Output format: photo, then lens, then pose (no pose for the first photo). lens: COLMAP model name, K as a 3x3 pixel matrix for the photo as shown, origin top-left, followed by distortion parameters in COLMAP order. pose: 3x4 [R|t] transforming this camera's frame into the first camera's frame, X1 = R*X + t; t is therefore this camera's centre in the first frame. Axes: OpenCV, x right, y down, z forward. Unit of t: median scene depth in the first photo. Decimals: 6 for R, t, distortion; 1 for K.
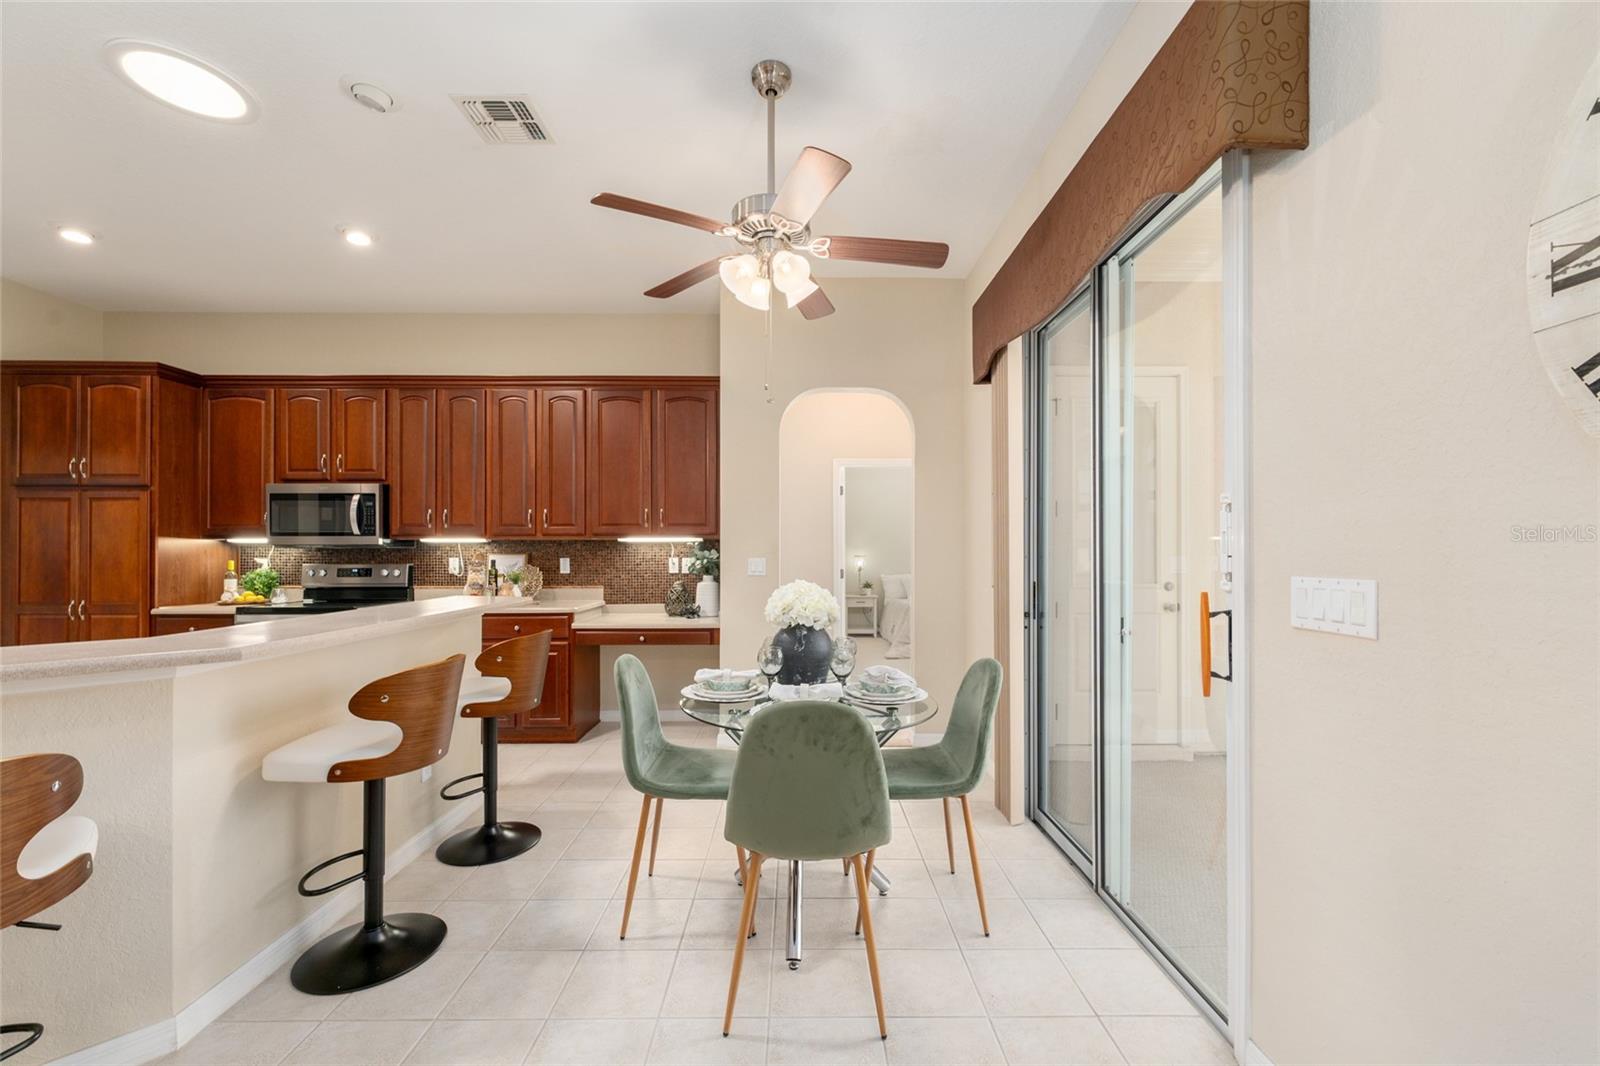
lens RADIAL K [[638.7, 0, 808.7], [0, 638.7, 553.4], [0, 0, 1]] dist [0.001061, 0.000190]
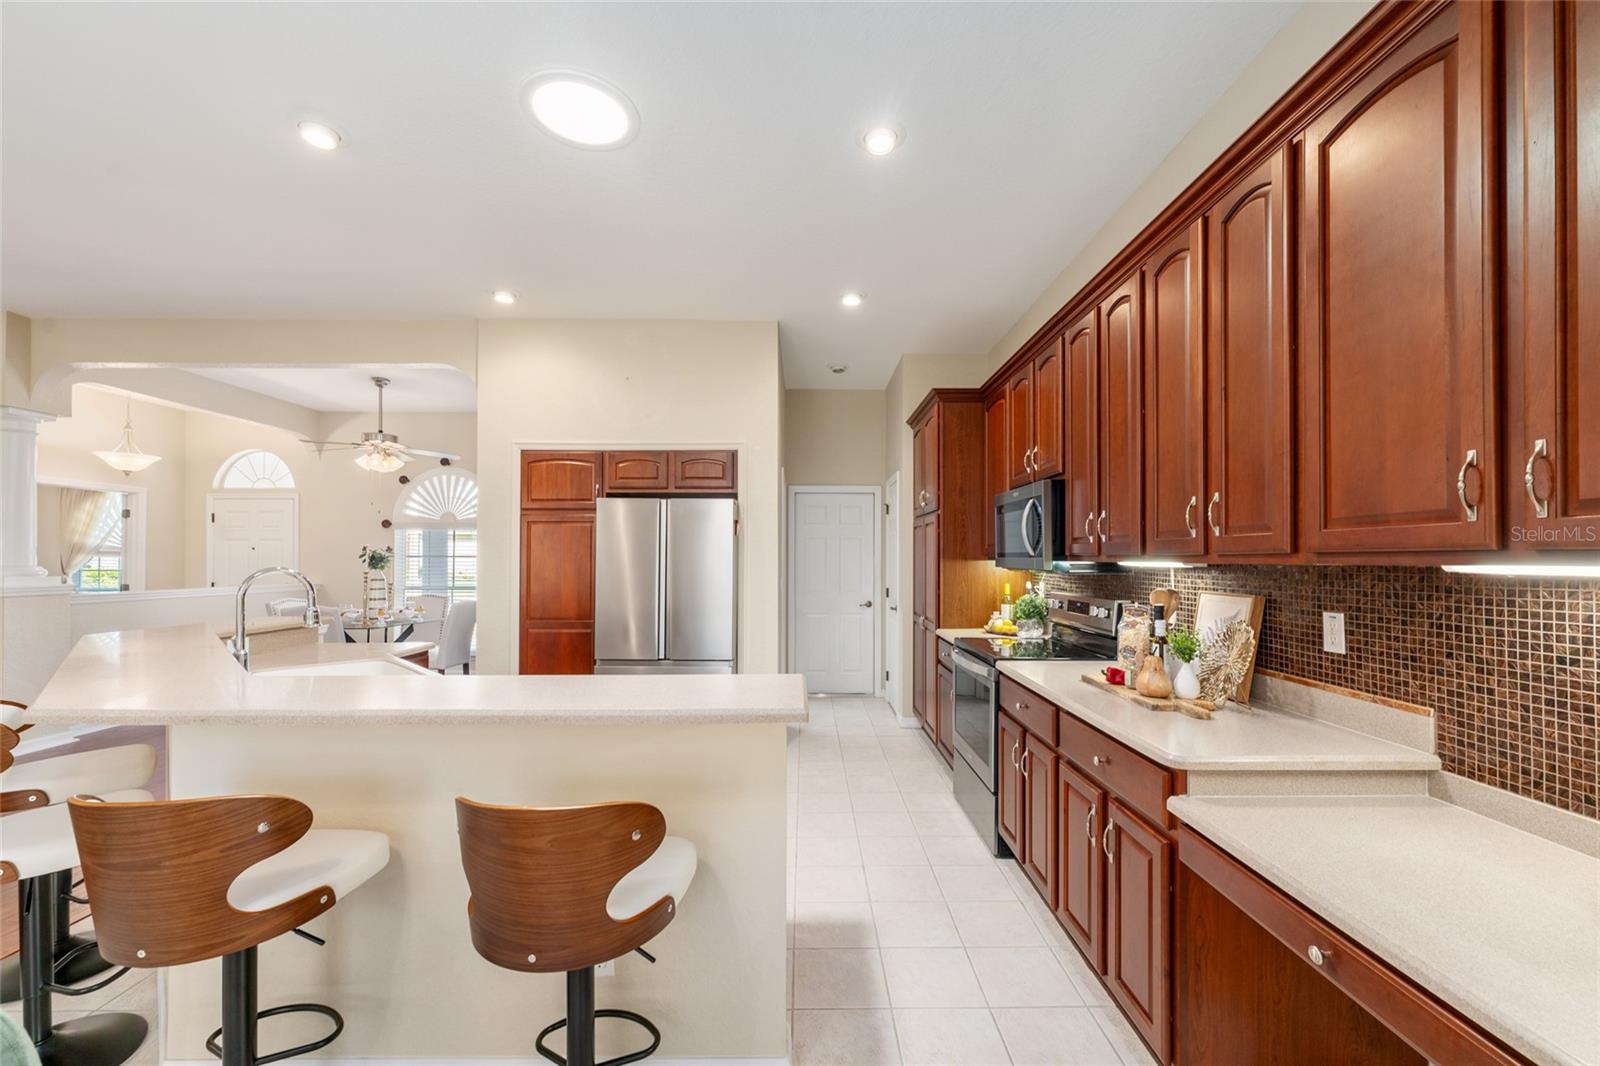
lens RADIAL K [[638.7, 0, 808.7], [0, 638.7, 553.4], [0, 0, 1]] dist [0.001061, 0.000190]
pose [[-0.007821, -0.005660, -0.999953, 0.002979], [-0.002727, 0.999980, -0.005639, -0.026674], [0.999966, 0.002683, -0.007836, 0.736761]]
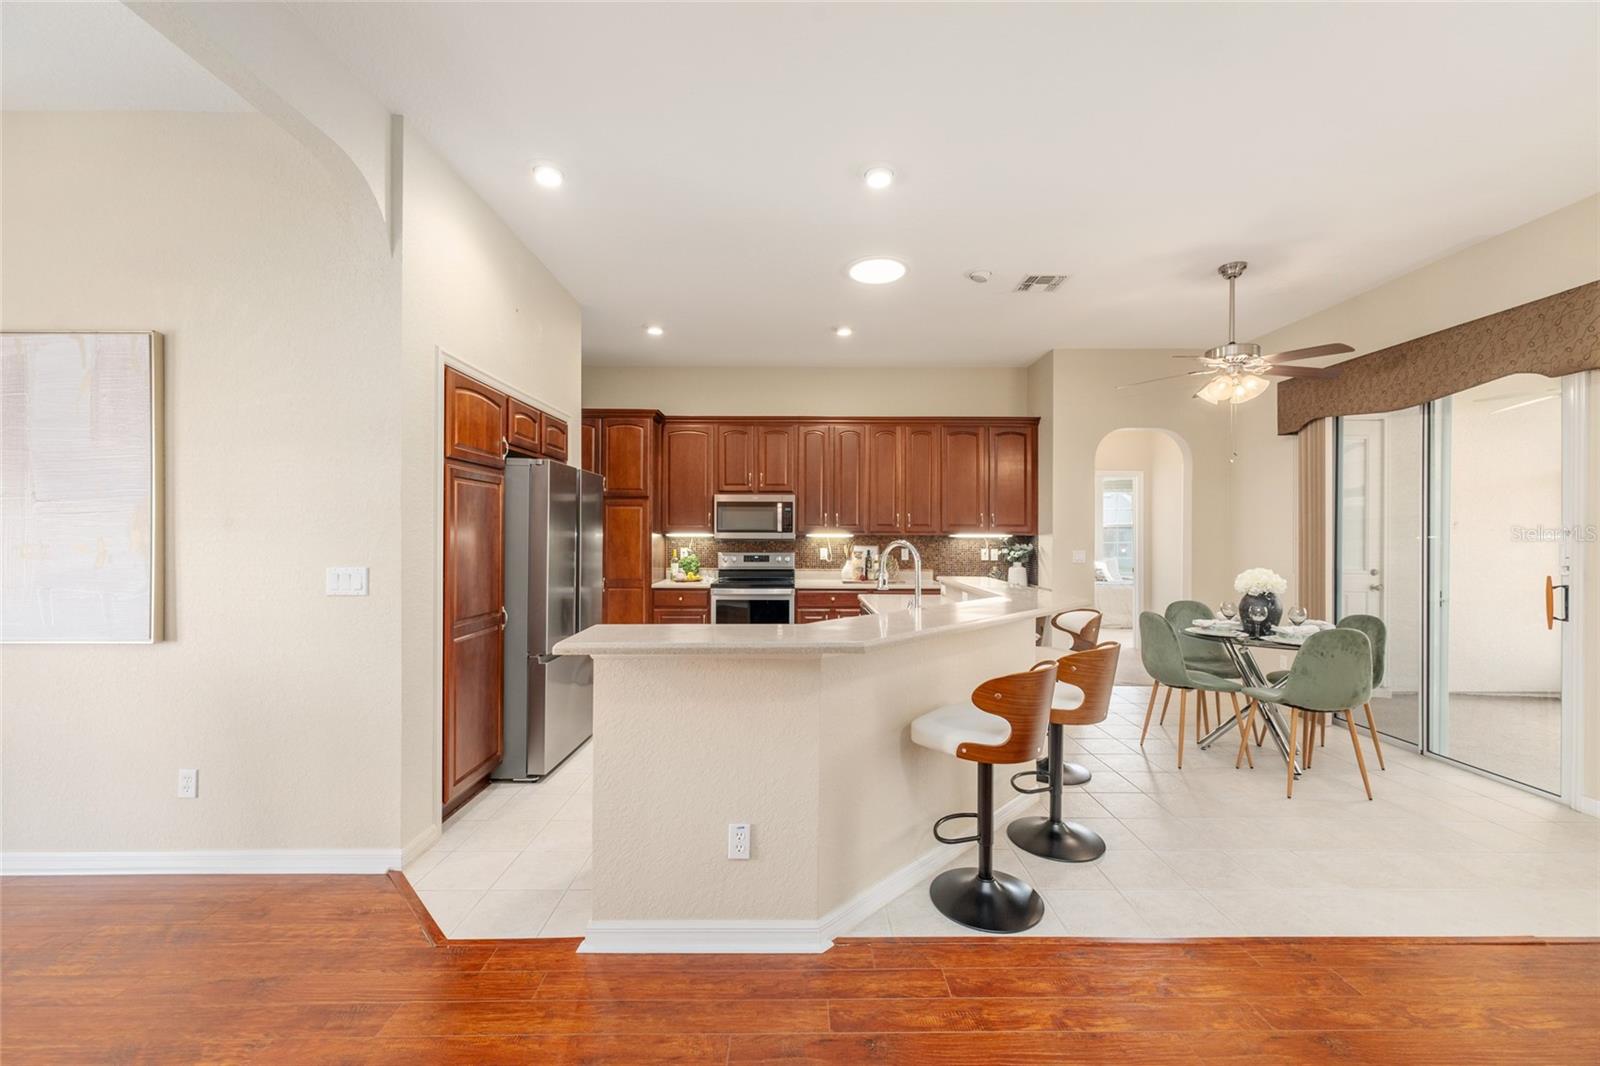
lens RADIAL K [[632.3, 0, 801.4], [0, 632.3, 541.1], [0, 0, 1]] dist [0.000476, -0.000012]
pose [[0.999887, 0.005327, -0.014032, -0.621645], [-0.005230, 0.999962, 0.006941, -0.018018], [0.014068, -0.006867, 0.999877, -0.365755]]
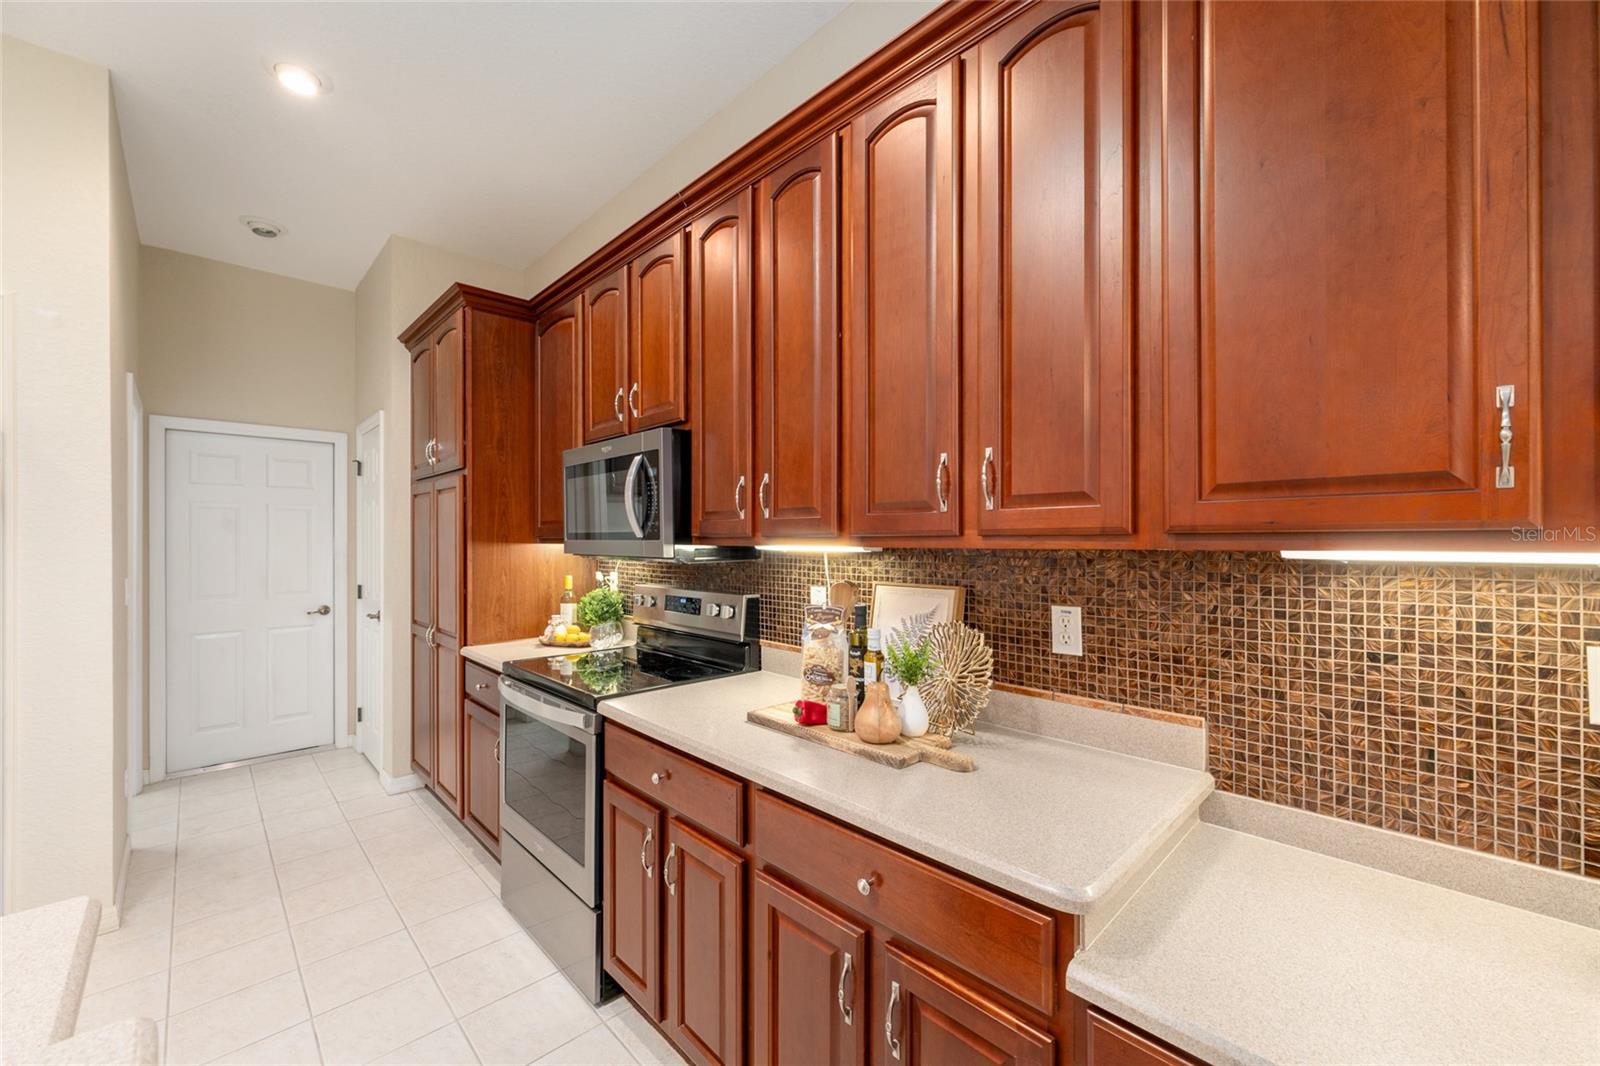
lens RADIAL K [[632.3, 0, 801.4], [0, 632.3, 541.1], [0, 0, 1]] dist [0.000476, -0.000012]
pose [[0.681741, 0.002664, -0.731589, -0.259316], [-0.001635, 0.999996, 0.002118, -0.026968], [0.731592, -0.000247, 0.681743, 0.738755]]
